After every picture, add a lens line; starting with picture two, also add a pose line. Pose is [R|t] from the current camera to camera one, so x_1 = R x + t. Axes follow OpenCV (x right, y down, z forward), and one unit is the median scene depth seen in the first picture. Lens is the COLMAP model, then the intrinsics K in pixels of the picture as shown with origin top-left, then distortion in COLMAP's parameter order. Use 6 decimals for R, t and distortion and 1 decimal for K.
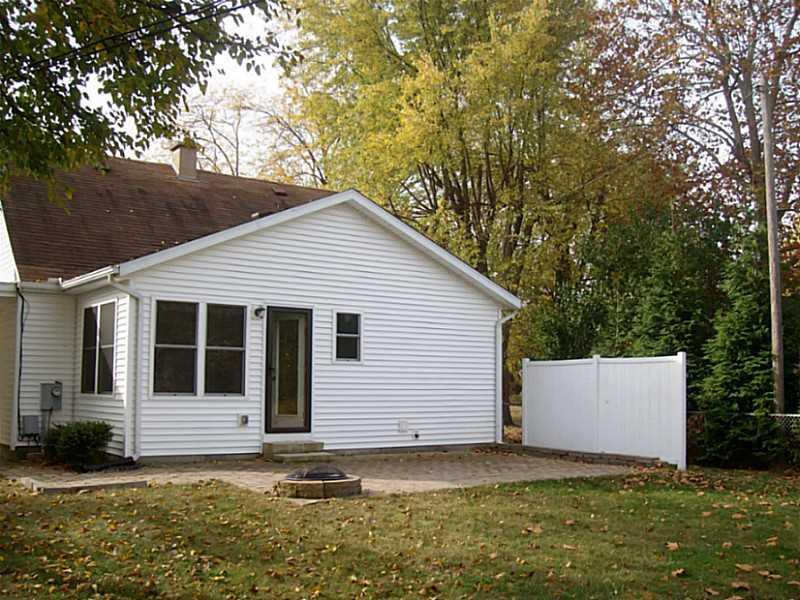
lens RADIAL K [[880.8, 0, 395.2], [0, 880.8, 305.0], [0, 0, 1]] dist [-0.097941, 0.000000]
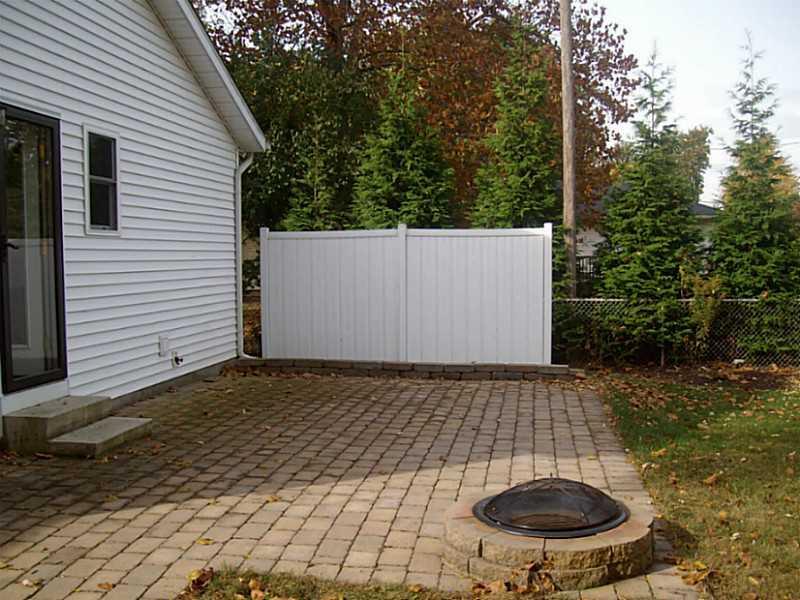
lens RADIAL K [[880.8, 0, 396.9], [0, 880.8, 299.9], [0, 0, 1]] dist [-0.097941, 0.000000]
pose [[0.701179, -0.047246, 0.711419, -0.304832], [-0.055727, 0.991118, 0.120745, 0.034574], [-0.710805, -0.124309, 0.692318, 0.544063]]
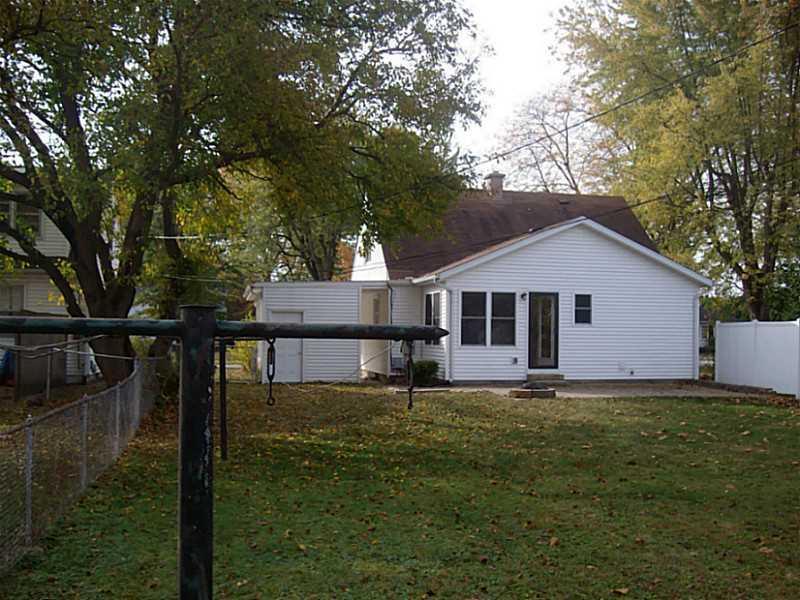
lens RADIAL K [[880.8, 0, 405.2], [0, 880.8, 300.7], [0, 0, 1]] dist [-0.097941, 0.000000]
pose [[0.916011, -0.012808, -0.400948, 0.297422], [0.033537, 0.998436, 0.044725, -0.063063], [0.399748, -0.054415, 0.915009, -0.594470]]
